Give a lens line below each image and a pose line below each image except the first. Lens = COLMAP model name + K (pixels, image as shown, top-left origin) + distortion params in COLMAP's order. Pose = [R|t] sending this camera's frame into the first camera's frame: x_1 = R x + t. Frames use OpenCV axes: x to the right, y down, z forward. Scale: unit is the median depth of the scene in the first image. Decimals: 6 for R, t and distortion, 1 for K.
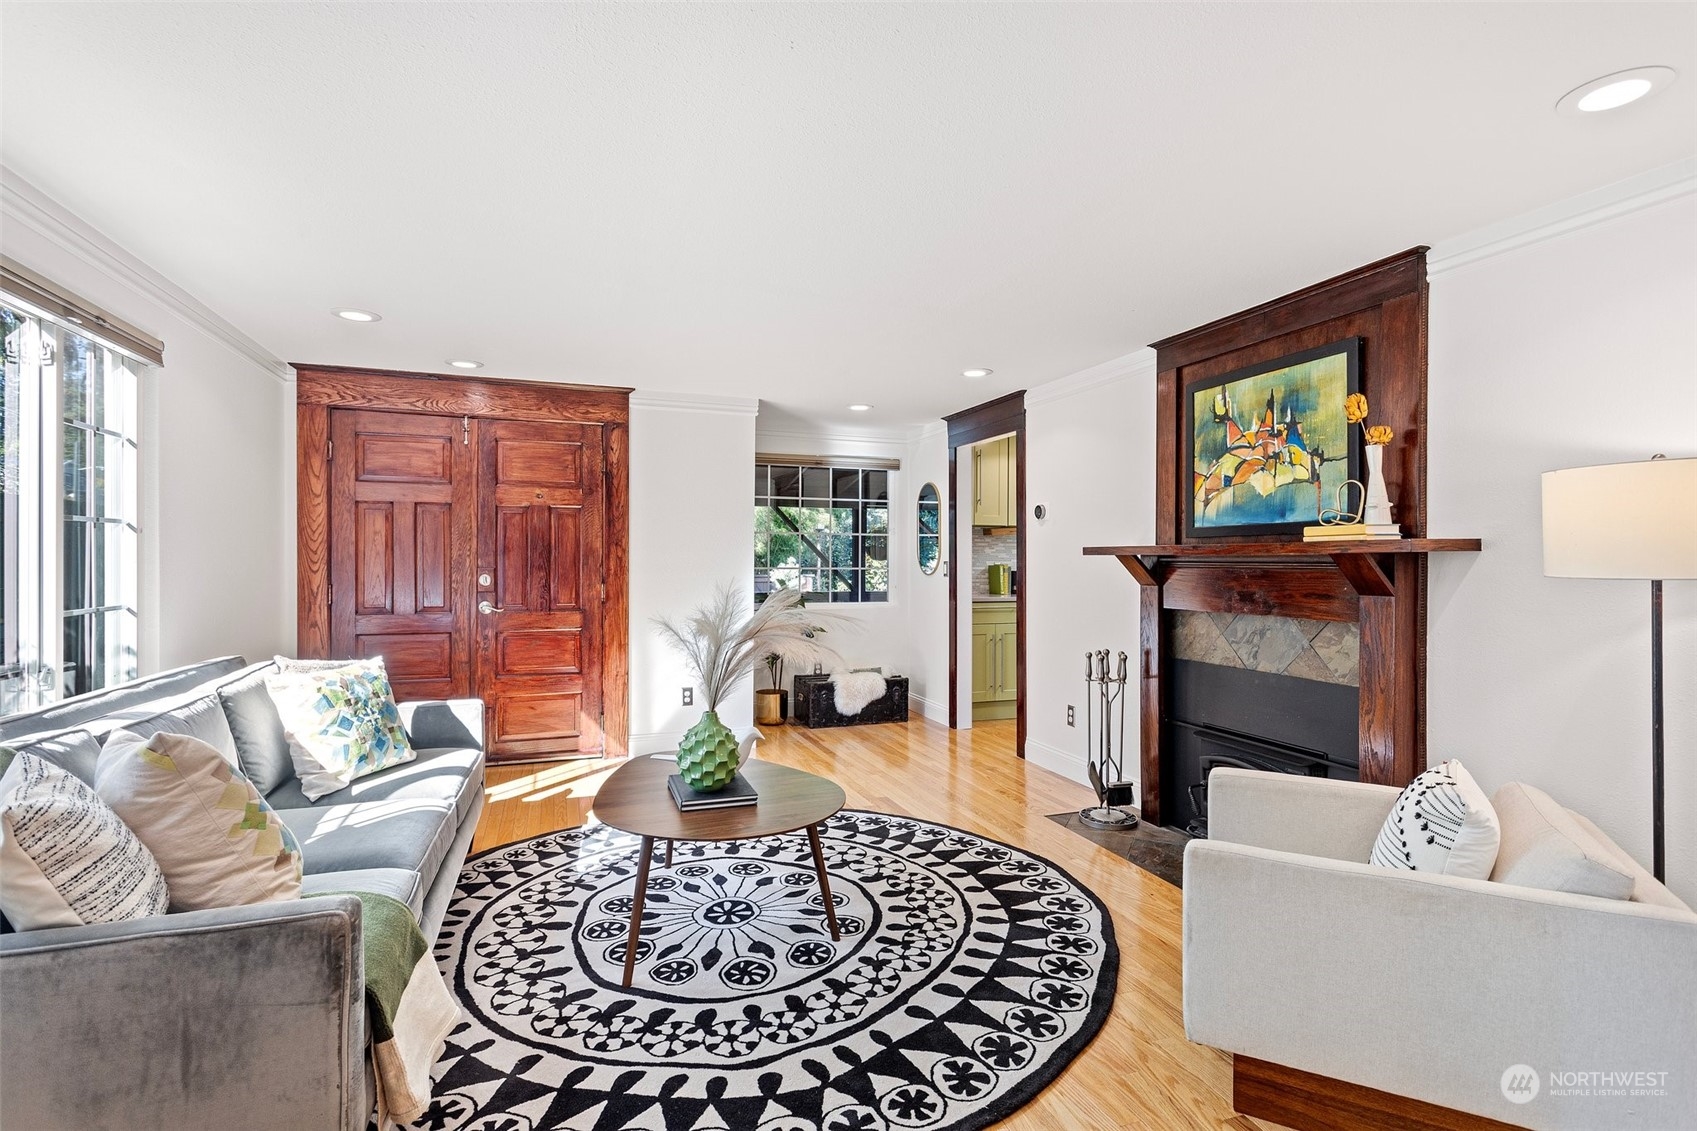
lens RADIAL K [[815.3, 0, 848.8], [0, 815.3, 559.5], [0, 0, 1]] dist [-0.001446, 0.000578]
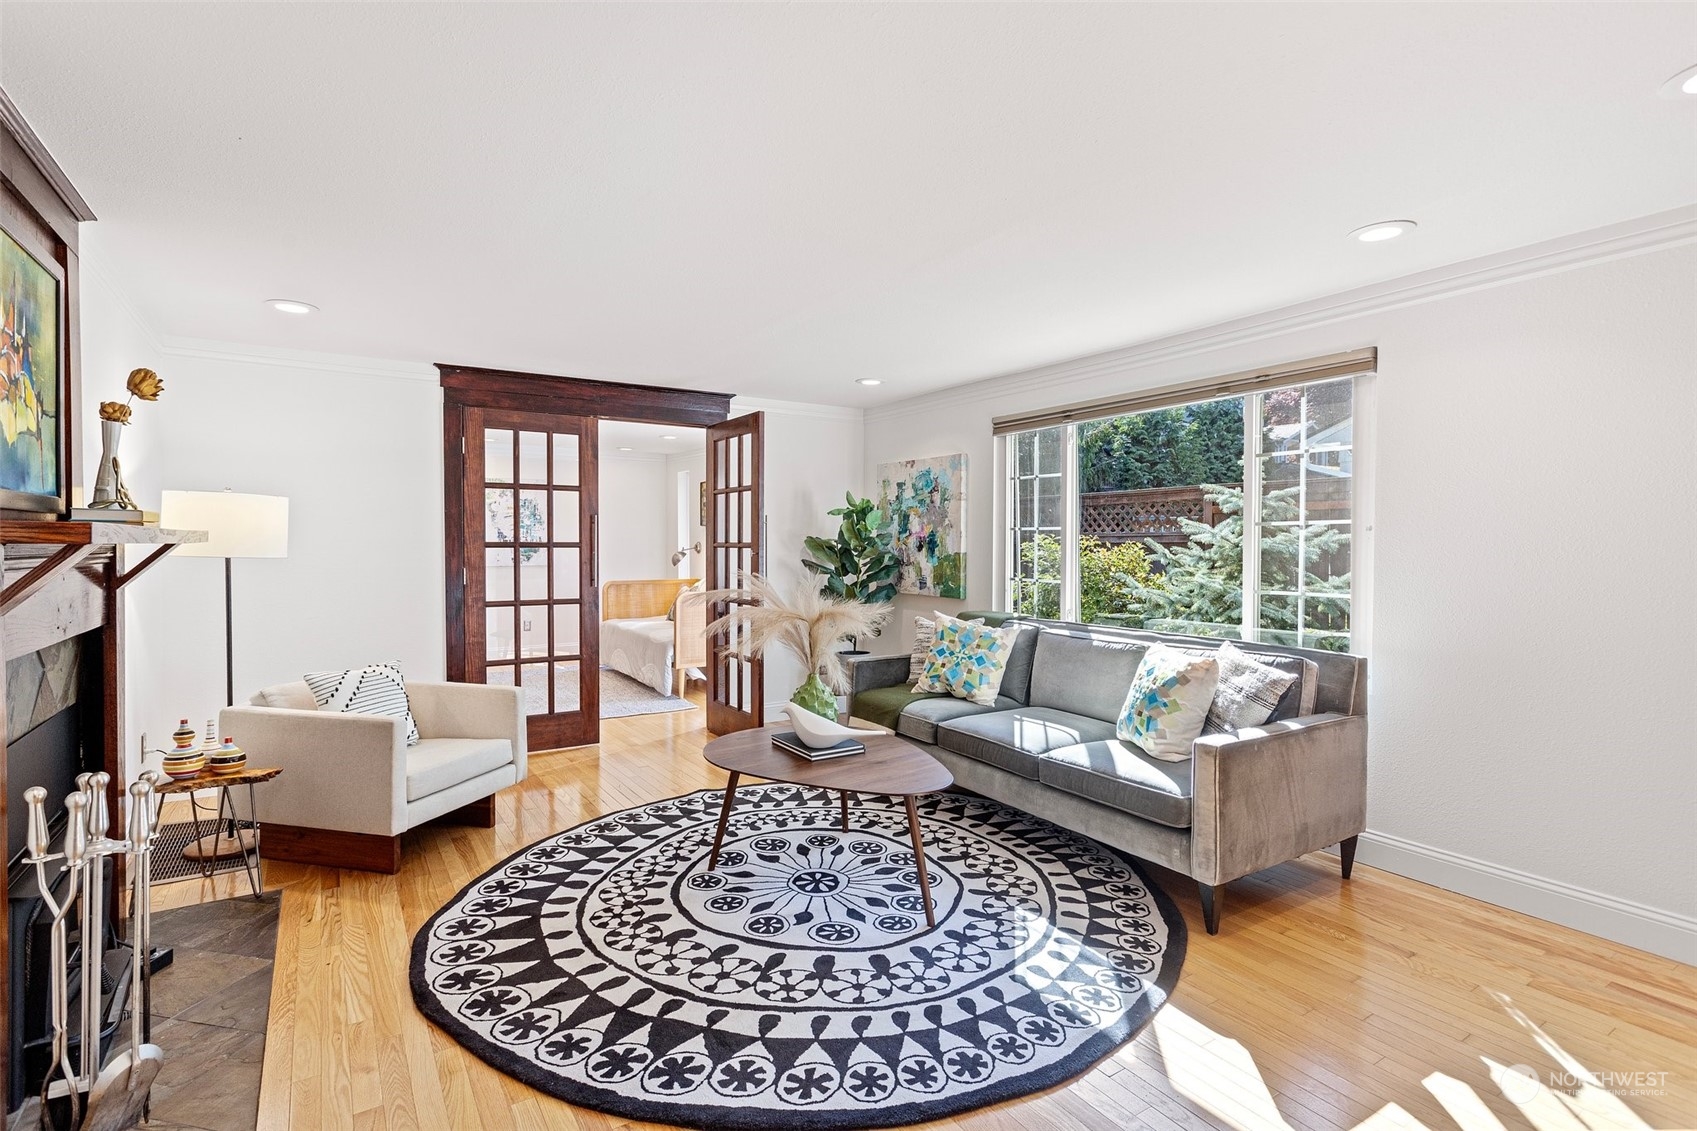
lens RADIAL K [[815.3, 0, 834.1], [0, 815.3, 556.4], [0, 0, 1]] dist [-0.001446, 0.000578]
pose [[-0.977089, -0.003007, -0.212812, 0.058581], [-0.006196, 0.999878, 0.014319, -0.008403], [0.212743, 0.015309, -0.976988, 2.021765]]
